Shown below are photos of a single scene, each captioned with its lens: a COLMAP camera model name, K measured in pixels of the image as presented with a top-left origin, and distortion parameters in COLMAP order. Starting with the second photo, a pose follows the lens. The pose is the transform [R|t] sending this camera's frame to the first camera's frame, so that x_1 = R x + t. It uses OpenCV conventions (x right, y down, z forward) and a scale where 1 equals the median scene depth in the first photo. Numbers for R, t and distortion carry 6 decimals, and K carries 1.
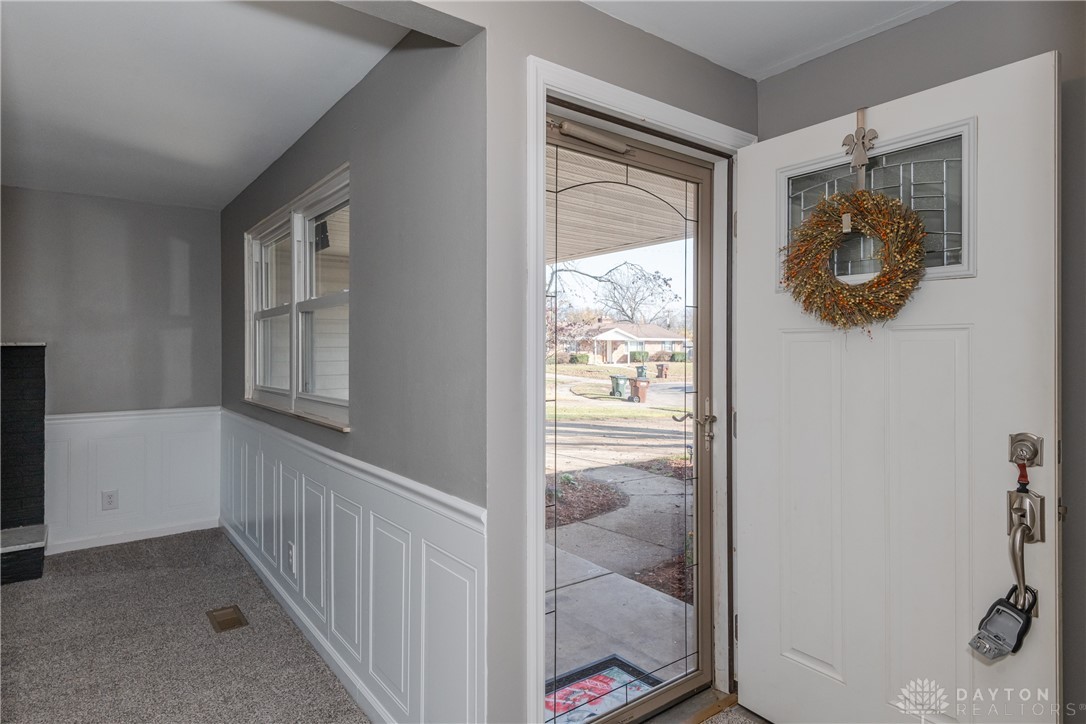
lens RADIAL K [[606.7, 0, 545.9], [0, 606.7, 353.1], [0, 0, 1]] dist [0.039006, 0.001267]
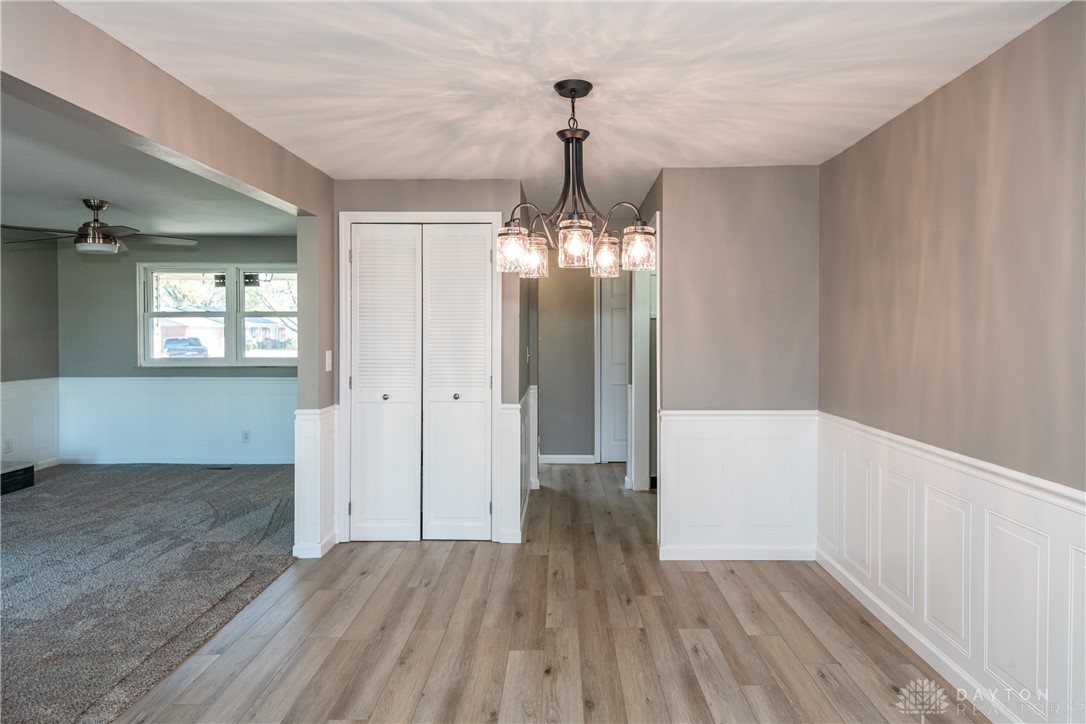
lens RADIAL K [[682.0, 0, 579.8], [0, 682.0, 340.8], [0, 0, 1]] dist [0.008826, -0.011347]
pose [[0.601579, -0.011782, 0.798726, -2.571421], [-0.002789, 0.999854, 0.016849, -0.053538], [-0.798808, -0.012364, 0.601459, -2.062745]]
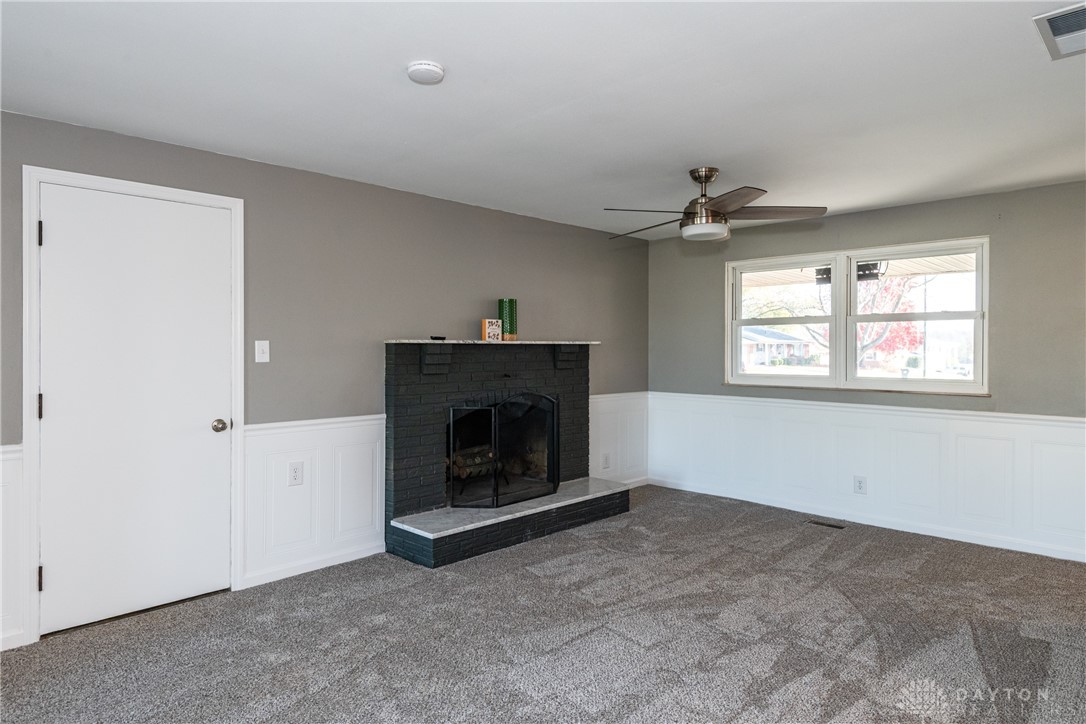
lens RADIAL K [[645.5, 0, 521.6], [0, 645.5, 348.6], [0, 0, 1]] dist [0.005595, -0.003558]
pose [[0.993621, 0.001379, 0.112765, -2.328801], [-0.001931, 0.999987, 0.004794, -0.018341], [-0.112757, -0.004981, 0.993610, -0.771006]]
